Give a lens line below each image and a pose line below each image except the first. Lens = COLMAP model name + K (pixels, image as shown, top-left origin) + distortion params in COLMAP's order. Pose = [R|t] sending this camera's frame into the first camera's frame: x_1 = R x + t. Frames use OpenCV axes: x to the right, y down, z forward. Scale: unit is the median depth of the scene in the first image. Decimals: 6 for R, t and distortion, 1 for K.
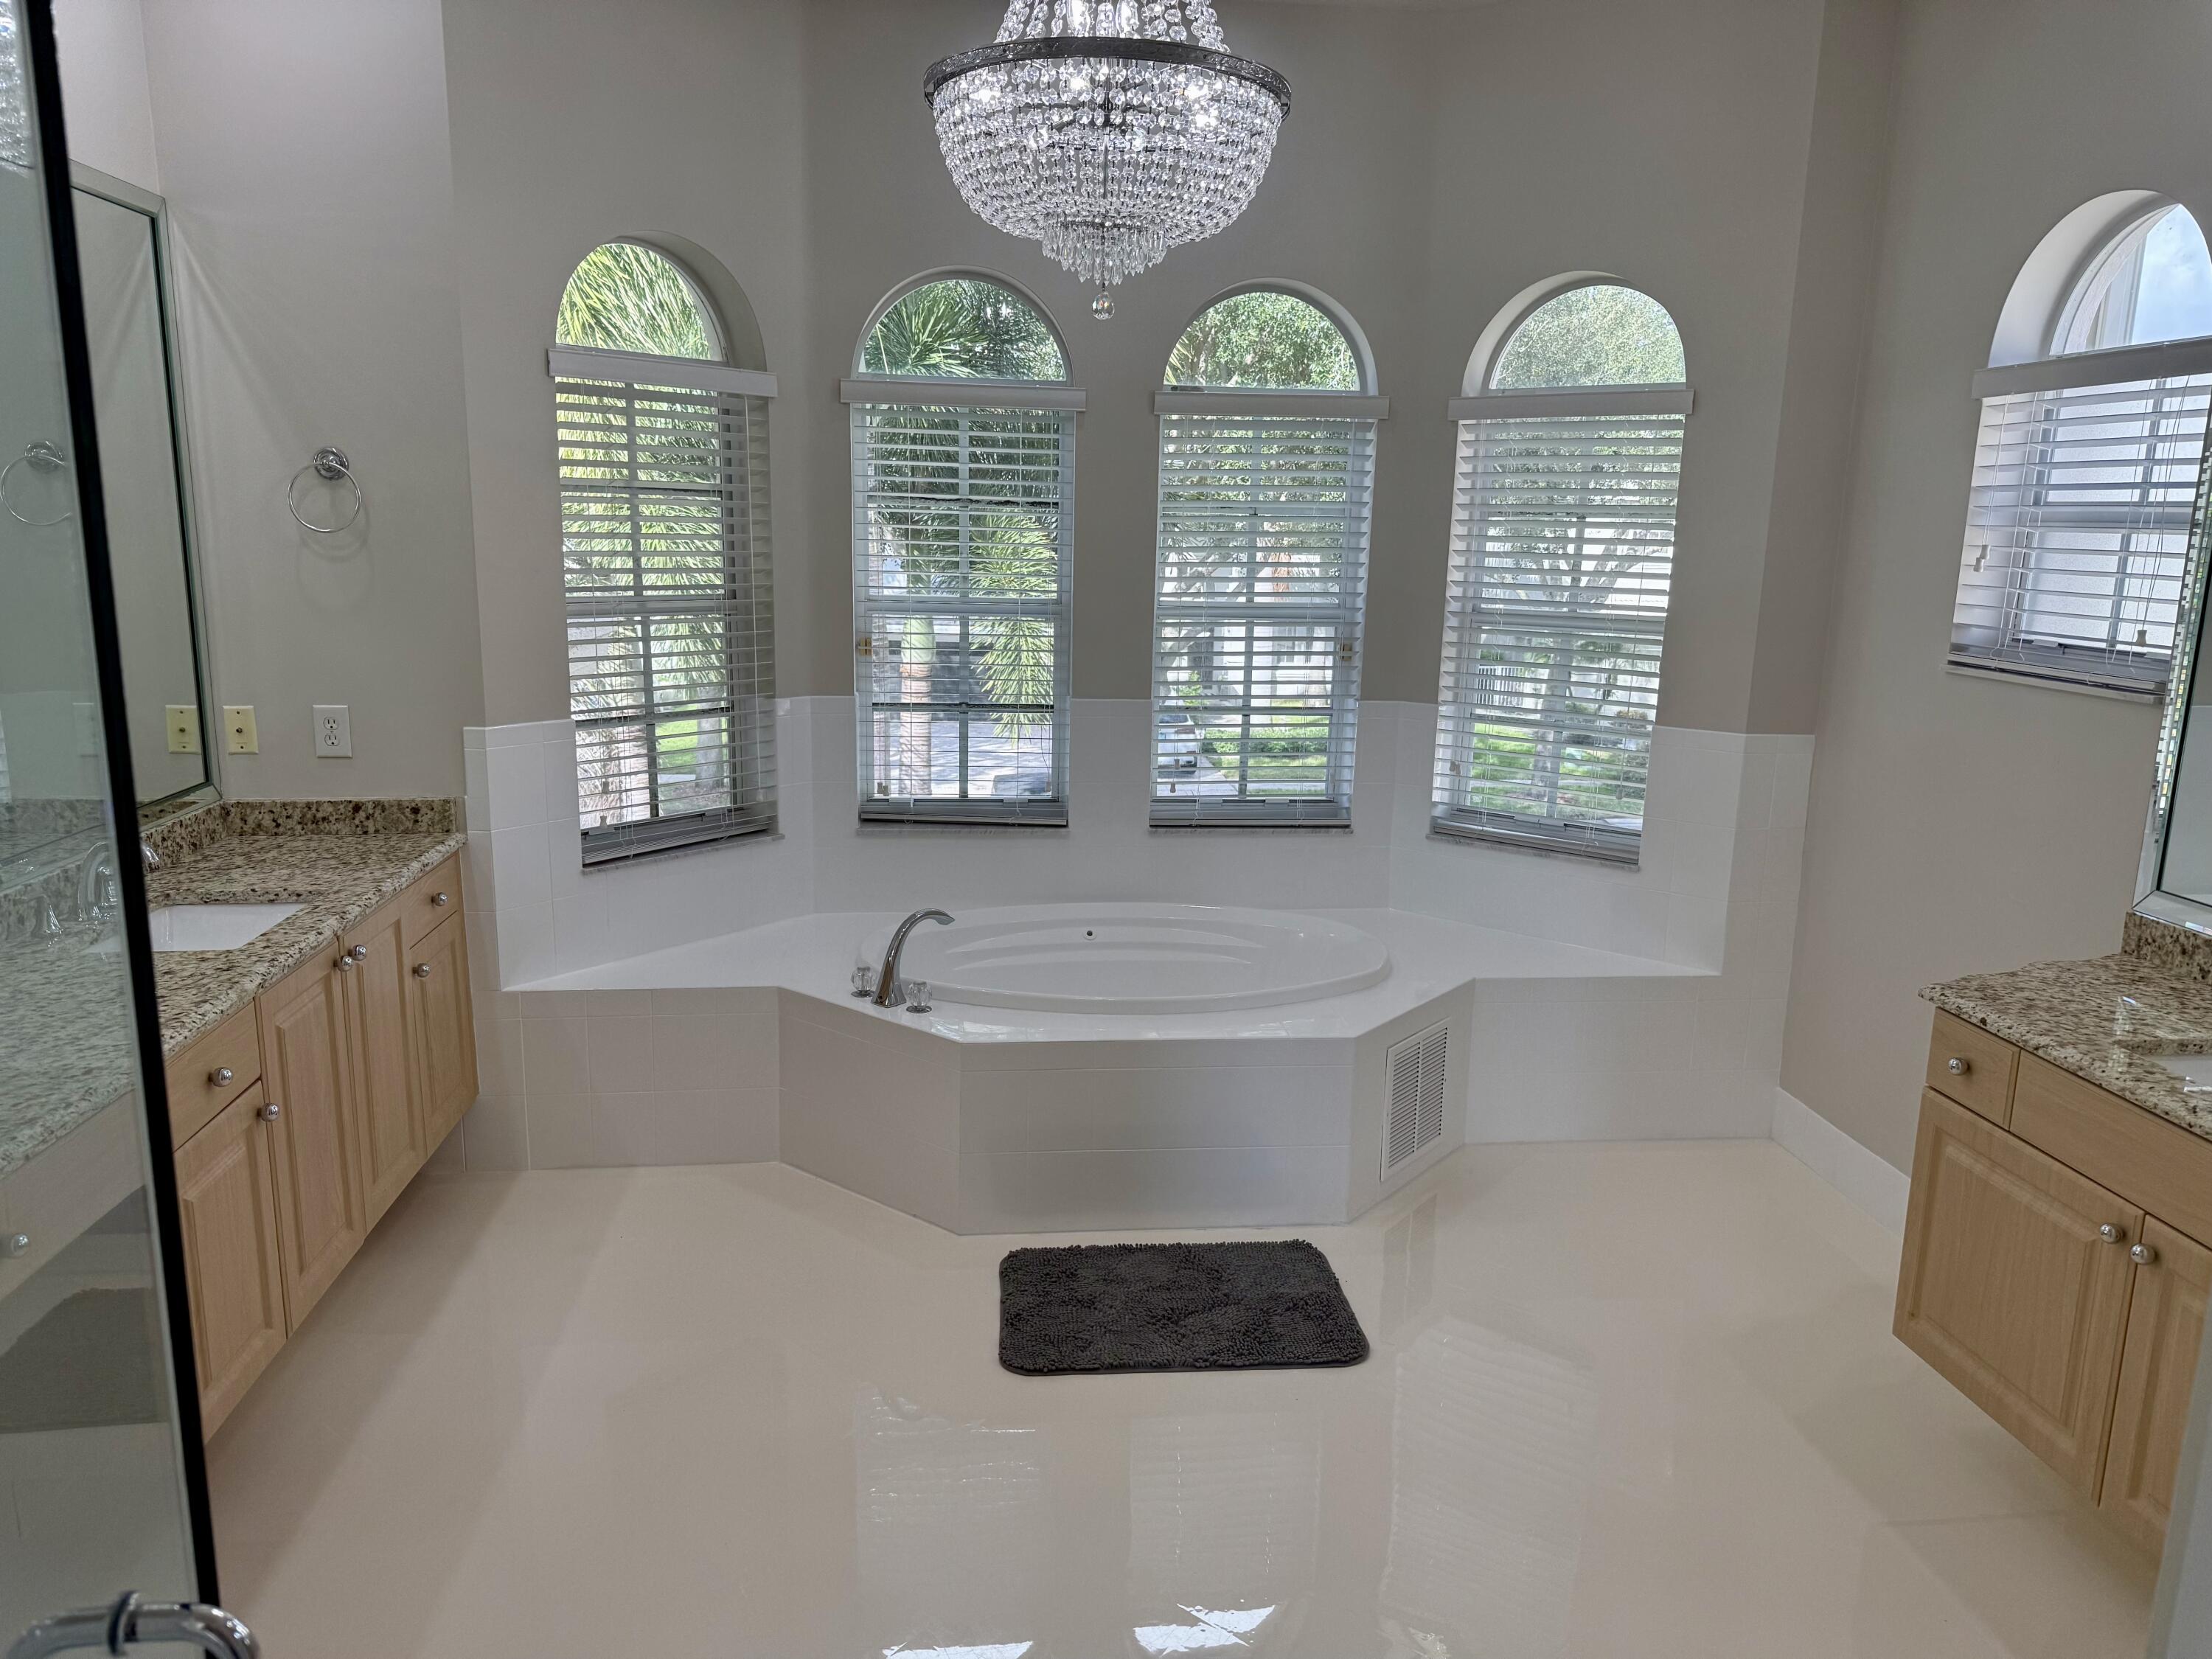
lens RADIAL K [[1545.9, 0, 1106.0], [0, 1545.9, 829.5], [0, 0, 1]] dist [-0.004924, -0.000038]
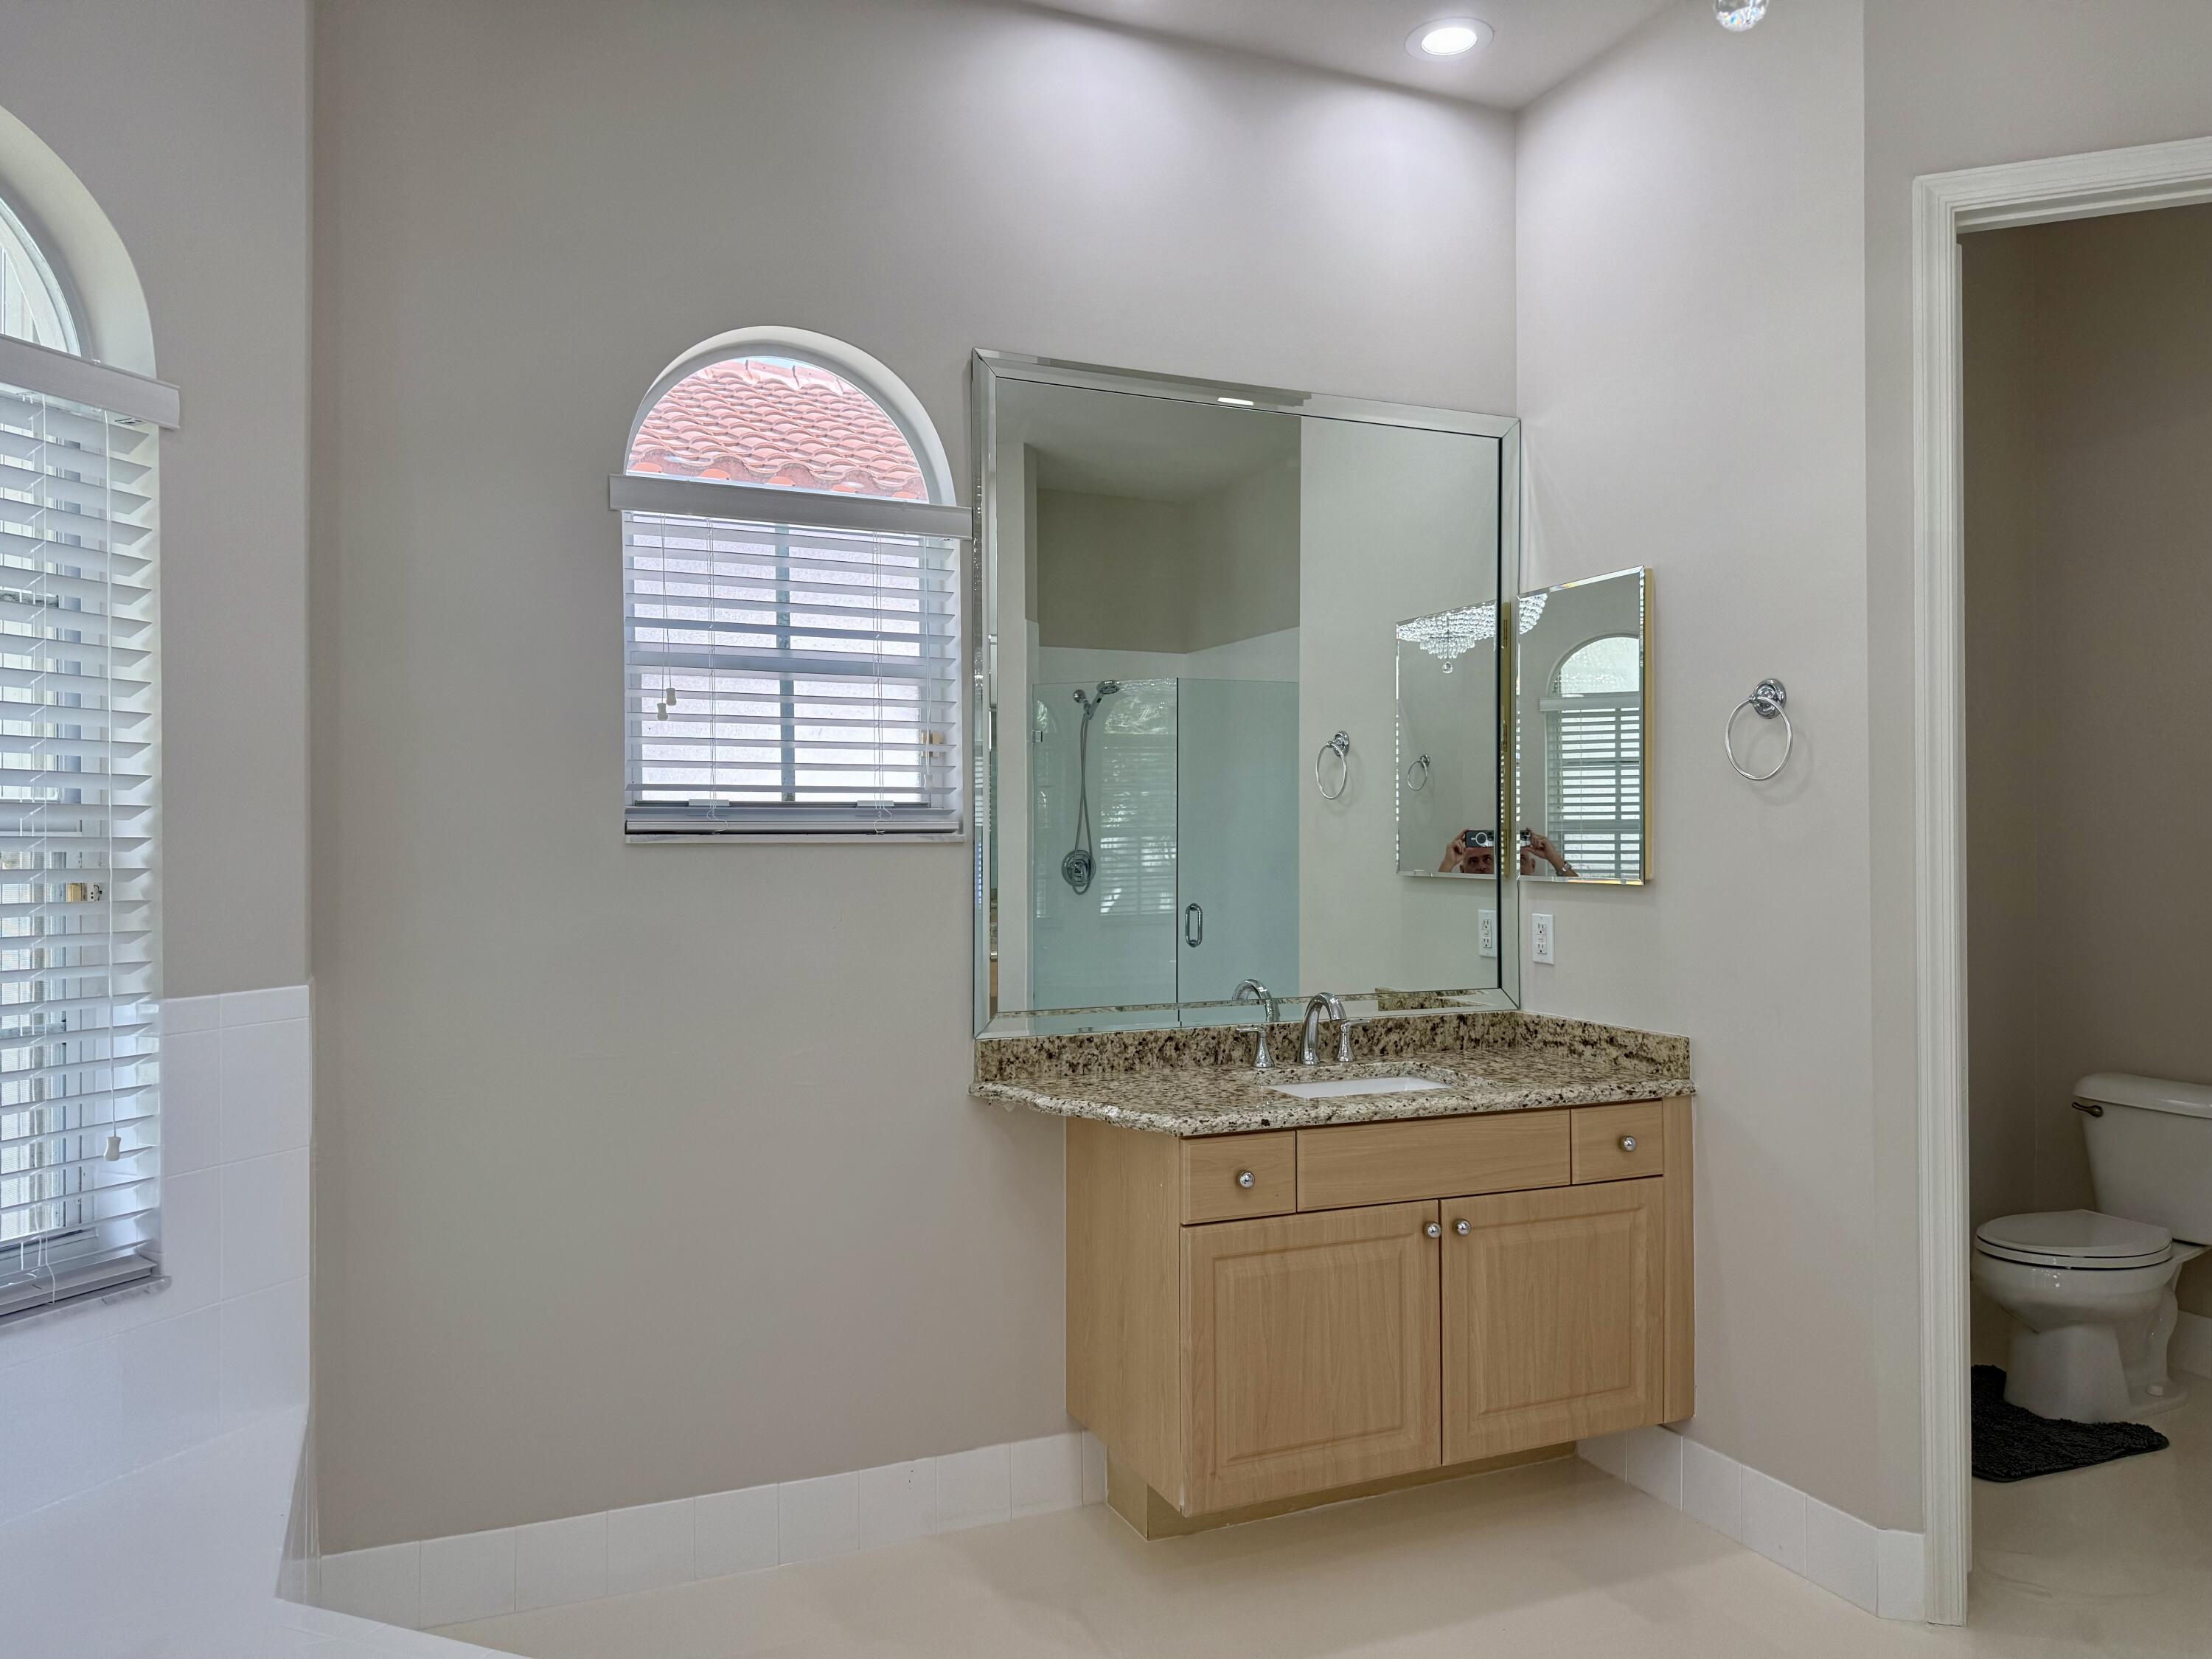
lens RADIAL K [[1545.9, 0, 1106.0], [0, 1545.9, 829.5], [0, 0, 1]] dist [-0.004924, -0.000038]
pose [[-0.310453, -0.017807, 0.950422, -0.346430], [0.177459, 0.981162, 0.076350, -0.152489], [-0.933877, 0.192364, -0.301445, 1.241686]]
